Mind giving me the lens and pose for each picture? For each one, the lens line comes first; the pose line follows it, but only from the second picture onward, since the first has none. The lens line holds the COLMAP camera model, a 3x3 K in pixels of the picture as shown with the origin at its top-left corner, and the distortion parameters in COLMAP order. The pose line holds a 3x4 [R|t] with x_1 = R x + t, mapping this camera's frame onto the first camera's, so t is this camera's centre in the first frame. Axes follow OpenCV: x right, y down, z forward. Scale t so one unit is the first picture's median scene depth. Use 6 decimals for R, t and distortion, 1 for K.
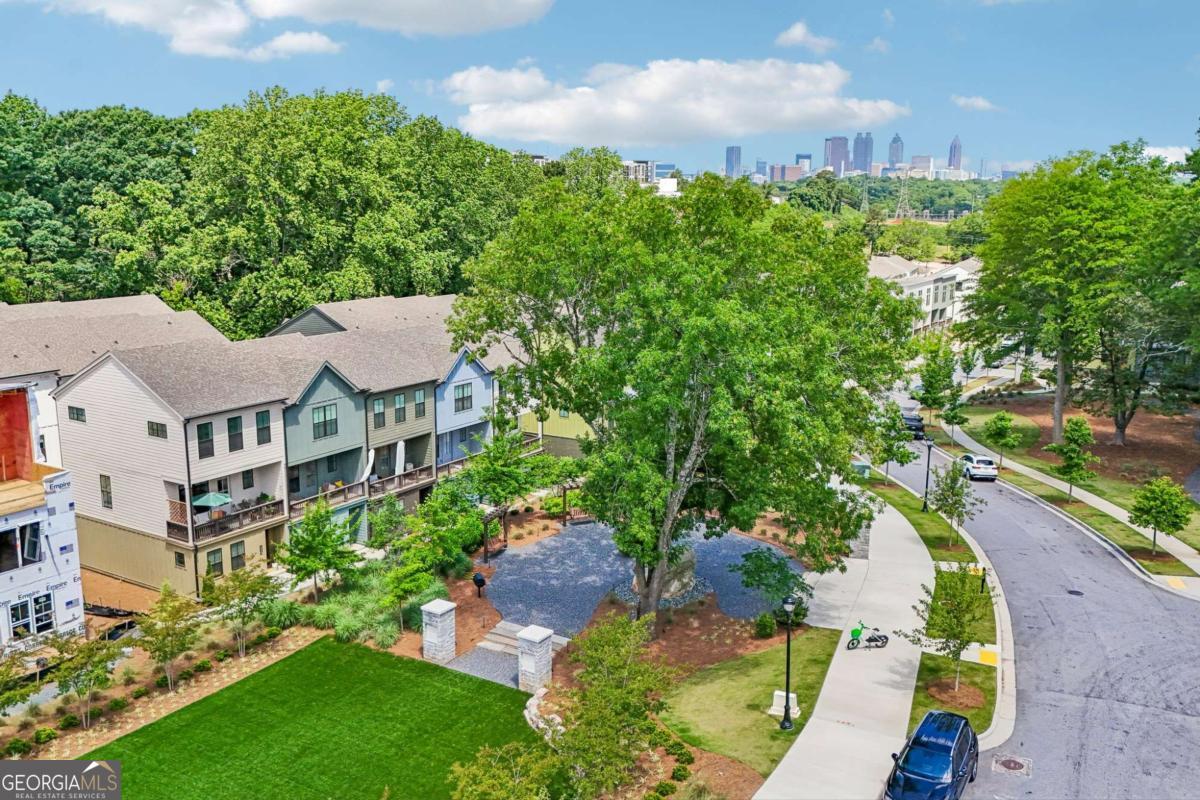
lens RADIAL K [[1028.6, 0, 605.6], [0, 1028.6, 400.4], [0, 0, 1]] dist [0.063959, -0.056661]
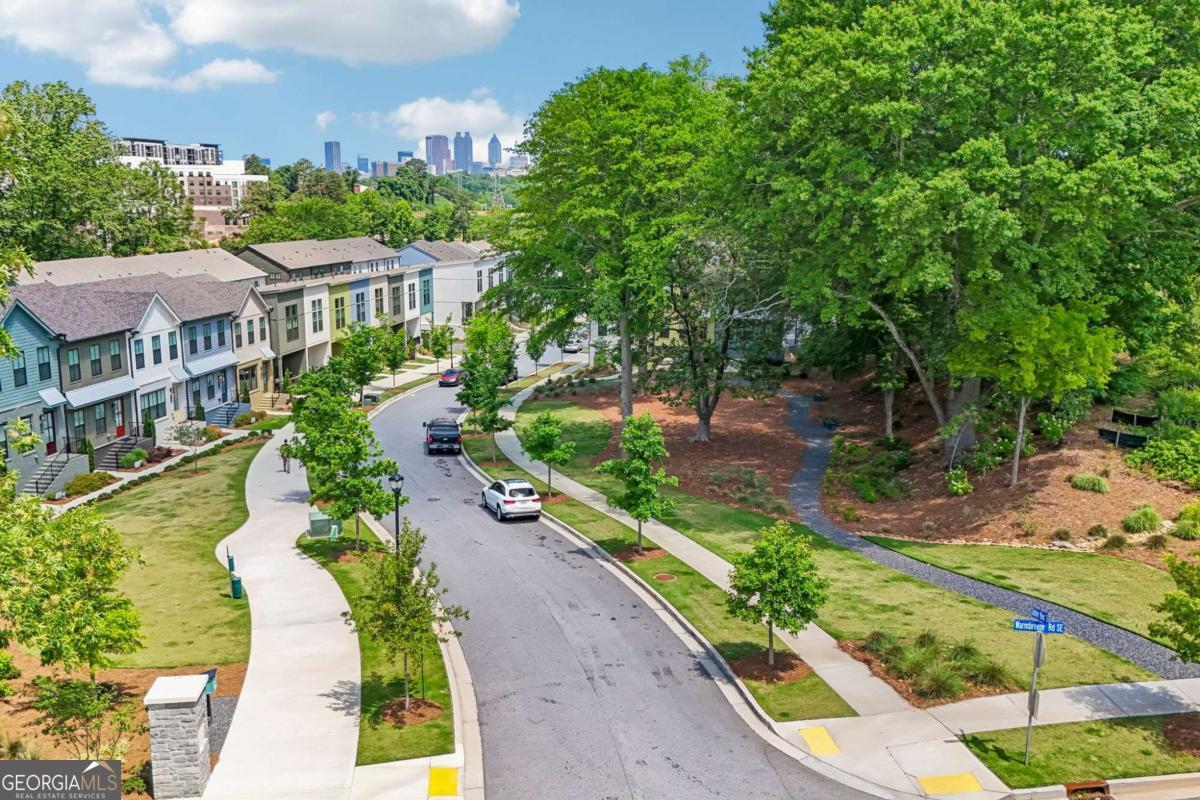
lens RADIAL K [[1028.6, 0, 602.3], [0, 1028.6, 403.6], [0, 0, 1]] dist [0.063959, -0.056661]
pose [[0.933604, -0.068621, 0.351675, 0.184790], [0.067090, 0.997610, 0.016553, -0.002416], [-0.351971, 0.008140, 0.935976, 0.369392]]
